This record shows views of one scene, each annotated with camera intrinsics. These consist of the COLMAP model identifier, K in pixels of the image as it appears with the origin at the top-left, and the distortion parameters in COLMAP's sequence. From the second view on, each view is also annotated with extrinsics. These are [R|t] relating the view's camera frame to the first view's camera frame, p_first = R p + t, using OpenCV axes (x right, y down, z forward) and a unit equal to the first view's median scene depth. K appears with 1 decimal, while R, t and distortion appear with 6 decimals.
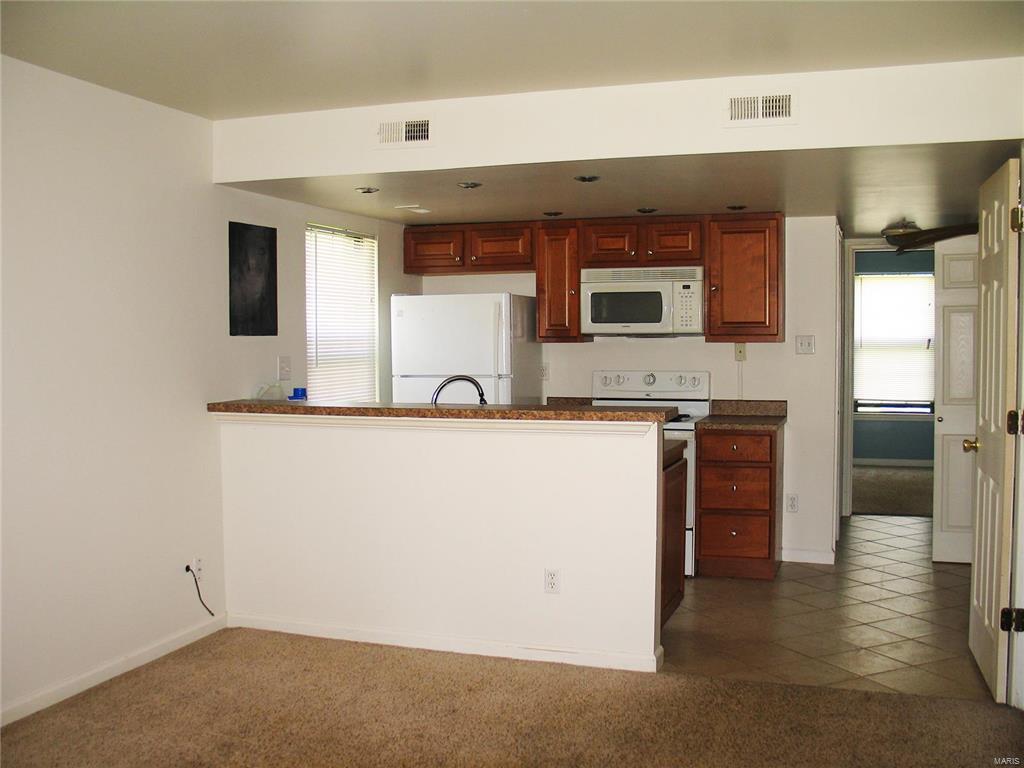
lens RADIAL K [[1052.7, 0, 512.0], [0, 1052.7, 384.0], [0, 0, 1]] dist [-0.136723, 0.022692]
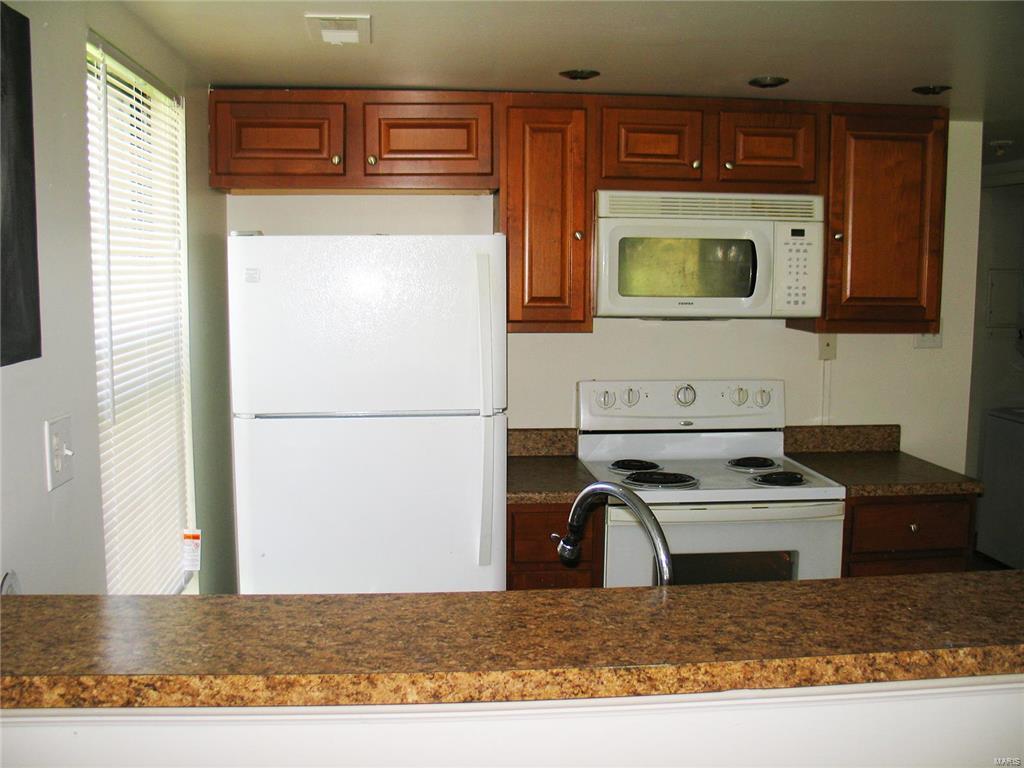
lens RADIAL K [[1052.7, 0, 512.0], [0, 1052.7, 384.0], [0, 0, 1]] dist [-0.136723, 0.022692]
pose [[0.910128, -0.034536, 0.412885, -0.190736], [0.008225, 0.997830, 0.065332, -0.049377], [-0.414245, -0.056064, 0.908437, 0.553093]]
